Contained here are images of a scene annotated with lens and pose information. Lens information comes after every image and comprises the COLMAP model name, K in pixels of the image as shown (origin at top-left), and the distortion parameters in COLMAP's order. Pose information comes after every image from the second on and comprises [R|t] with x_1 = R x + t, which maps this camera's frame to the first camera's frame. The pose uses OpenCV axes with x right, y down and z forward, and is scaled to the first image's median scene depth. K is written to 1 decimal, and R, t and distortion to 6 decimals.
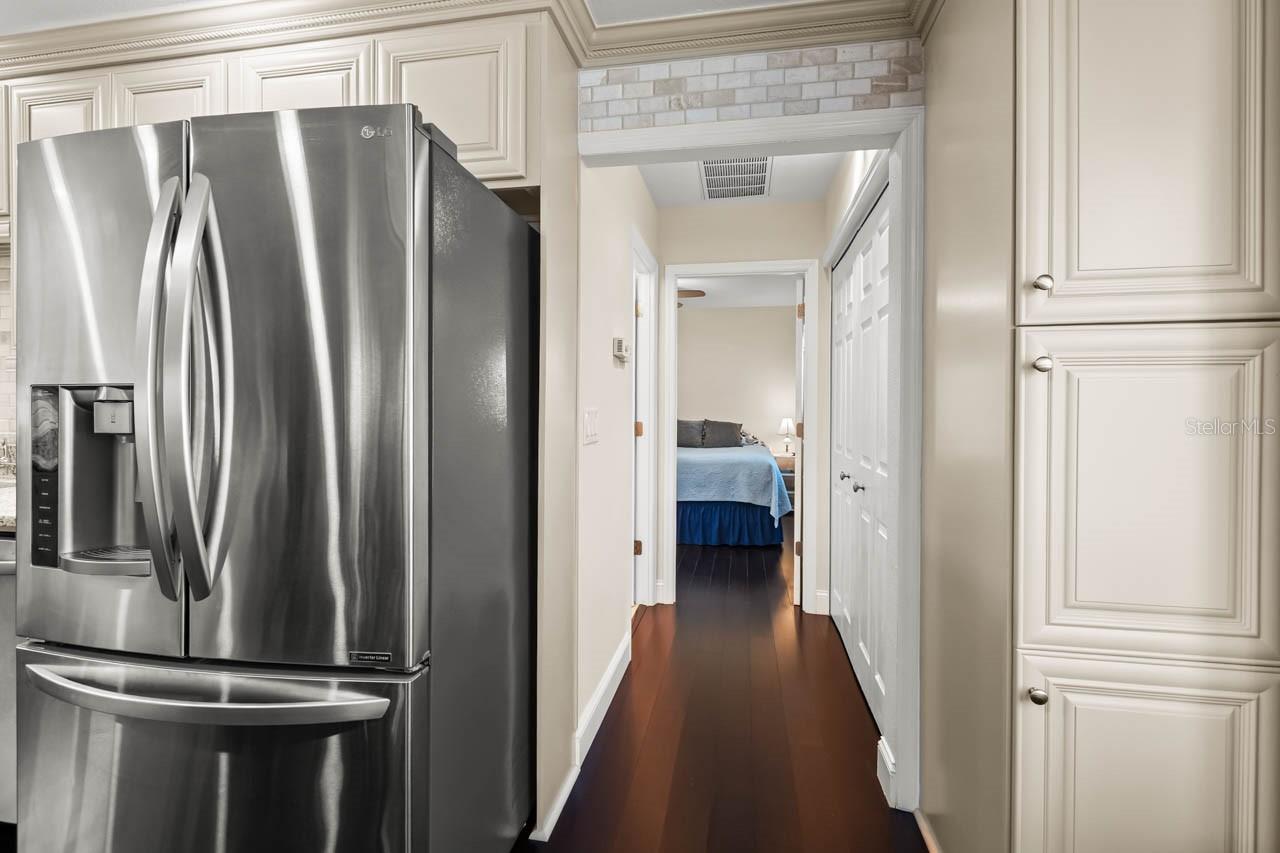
lens RADIAL K [[577.2, 0, 636.1], [0, 577.2, 399.5], [0, 0, 1]] dist [0.001237, -0.000930]
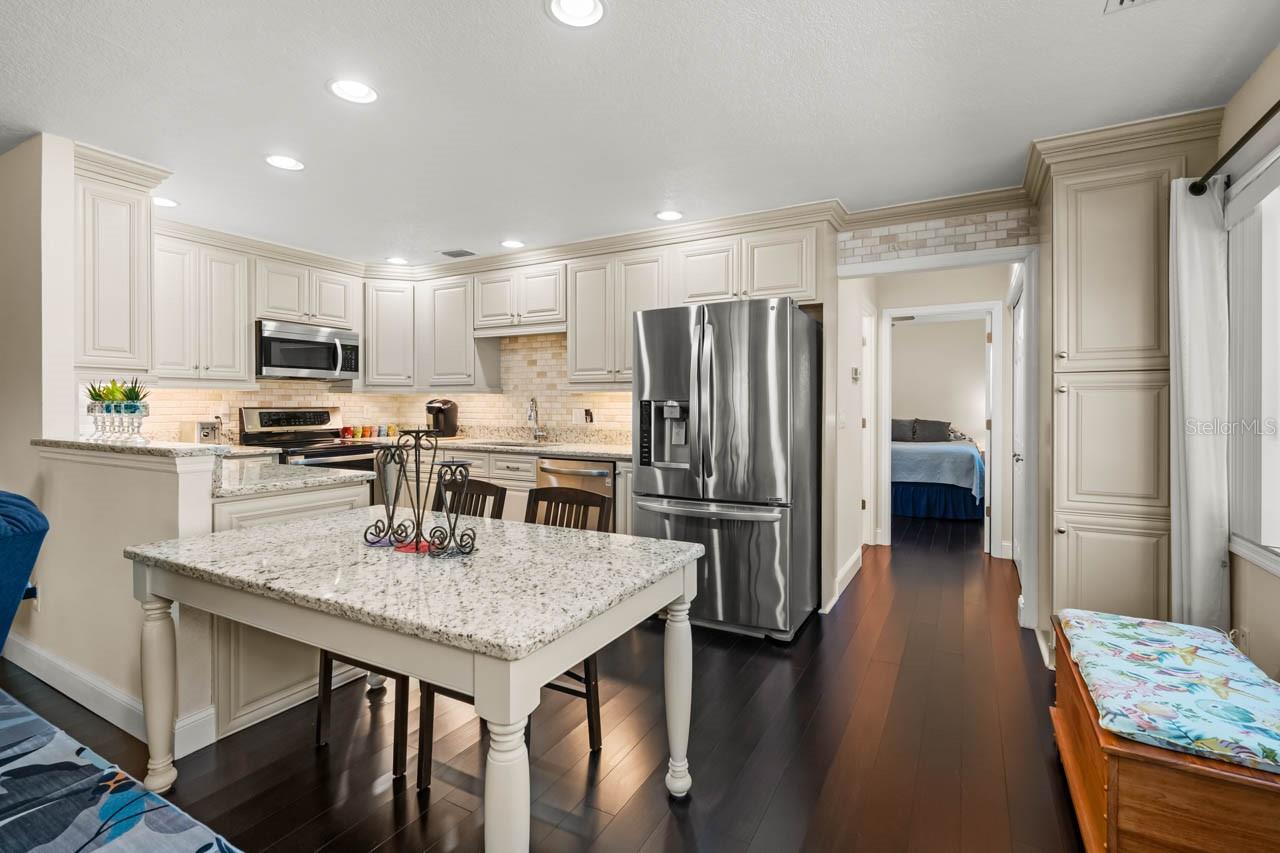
lens RADIAL K [[584.4, 0, 645.1], [0, 584.4, 404.1], [0, 0, 1]] dist [0.002269, -0.002284]
pose [[0.948689, -0.003134, -0.316194, -0.083816], [0.004914, 0.999976, 0.004833, -0.011291], [0.316172, -0.006139, 0.948682, -0.945989]]
